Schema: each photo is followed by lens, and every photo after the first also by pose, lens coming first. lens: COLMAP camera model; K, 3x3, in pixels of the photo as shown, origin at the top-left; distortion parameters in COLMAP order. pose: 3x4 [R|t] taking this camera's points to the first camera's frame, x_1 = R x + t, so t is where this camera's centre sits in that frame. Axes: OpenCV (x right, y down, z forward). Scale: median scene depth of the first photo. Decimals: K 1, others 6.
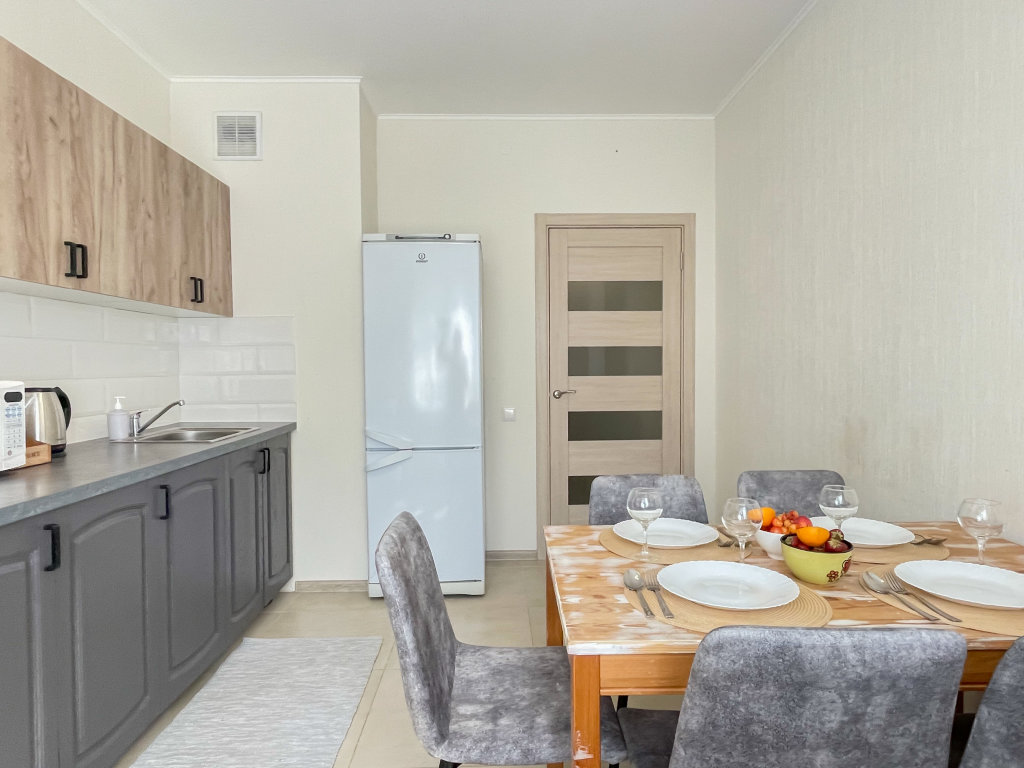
lens RADIAL K [[606.5, 0, 512.0], [0, 606.5, 380.6], [0, 0, 1]] dist [-0.004884, -0.001157]
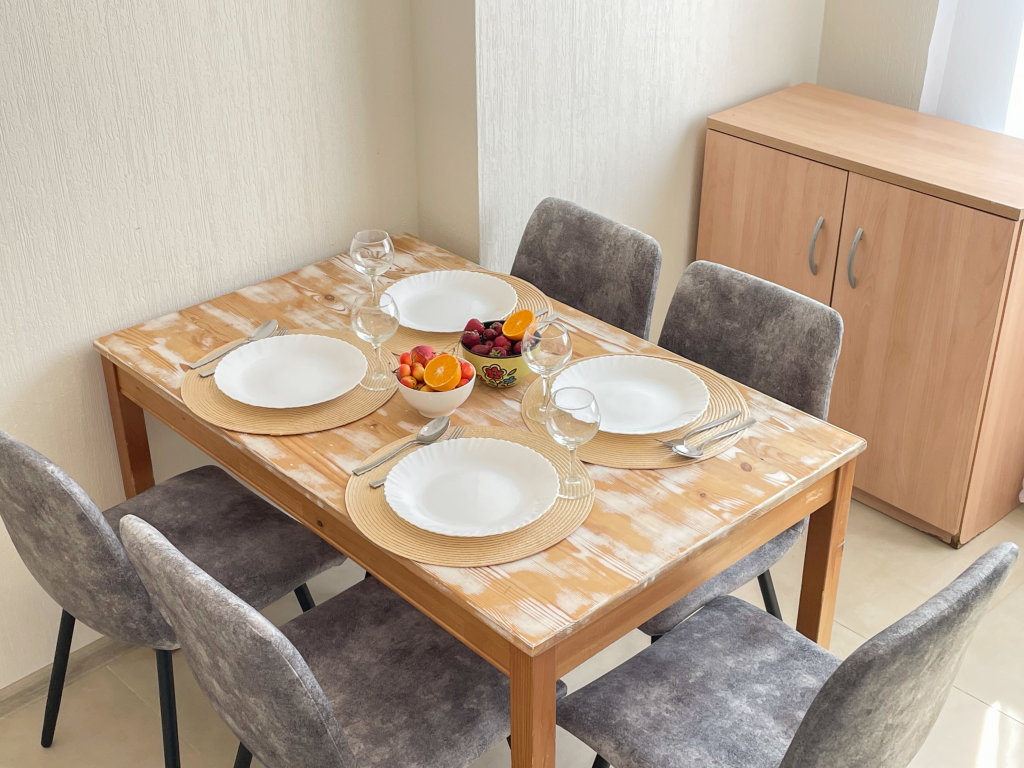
lens RADIAL K [[1352.6, 0, 507.1], [0, 1352.6, 384.2], [0, 0, 1]] dist [0.106225, 0.000000]
pose [[-0.668836, -0.351473, 0.655076, -0.648072], [0.039033, 0.863359, 0.503078, -0.538002], [-0.742384, 0.362047, -0.563727, 1.848679]]
